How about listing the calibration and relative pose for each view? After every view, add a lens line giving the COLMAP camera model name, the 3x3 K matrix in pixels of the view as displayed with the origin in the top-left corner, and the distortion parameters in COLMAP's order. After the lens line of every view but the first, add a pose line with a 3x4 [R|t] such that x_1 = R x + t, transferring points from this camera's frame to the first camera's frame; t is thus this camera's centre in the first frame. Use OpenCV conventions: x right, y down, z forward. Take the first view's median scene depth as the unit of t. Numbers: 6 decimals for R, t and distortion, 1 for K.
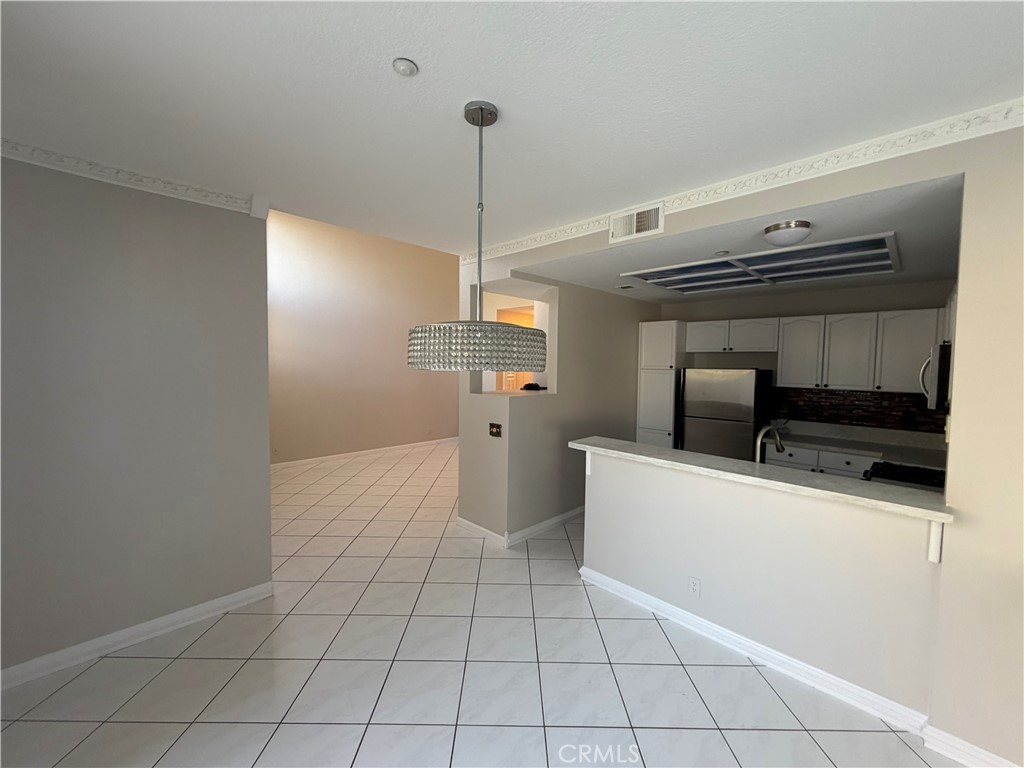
lens RADIAL K [[411.3, 0, 511.8], [0, 411.3, 384.5], [0, 0, 1]] dist [0.002698, -0.000027]
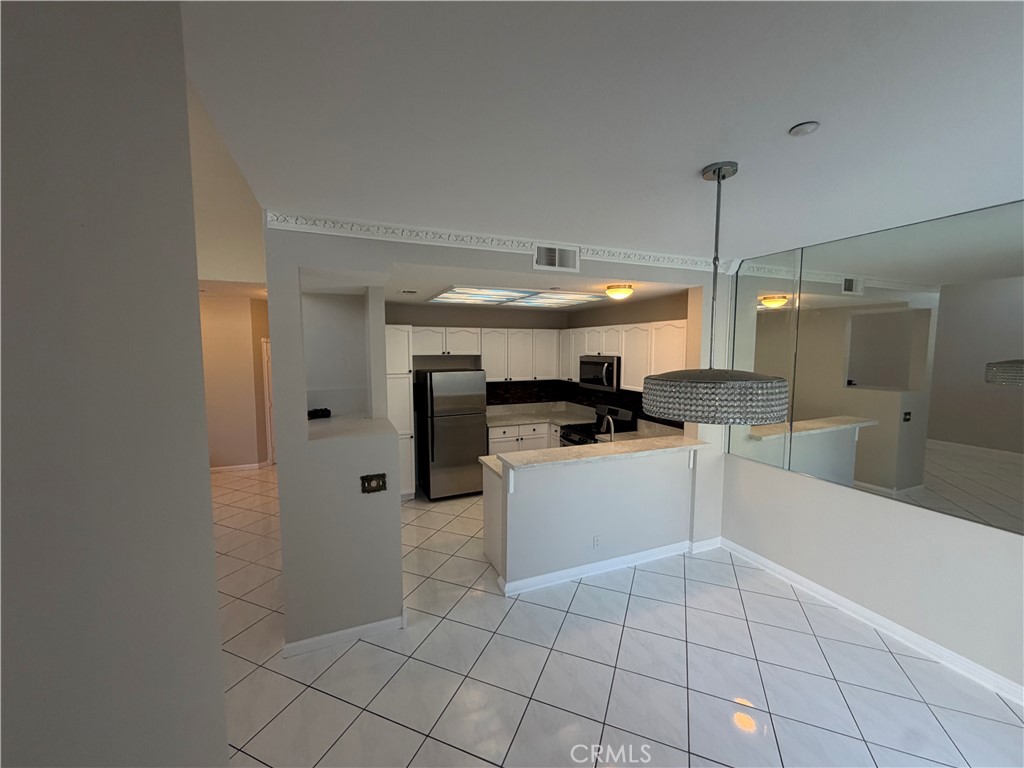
lens RADIAL K [[411.3, 0, 514.1], [0, 411.3, 384.4], [0, 0, 1]] dist [0.002698, -0.000027]
pose [[0.368237, -0.097520, 0.924603, -0.592957], [0.050405, 0.995115, 0.084883, -0.107957], [-0.928365, 0.015348, 0.371353, 0.507446]]
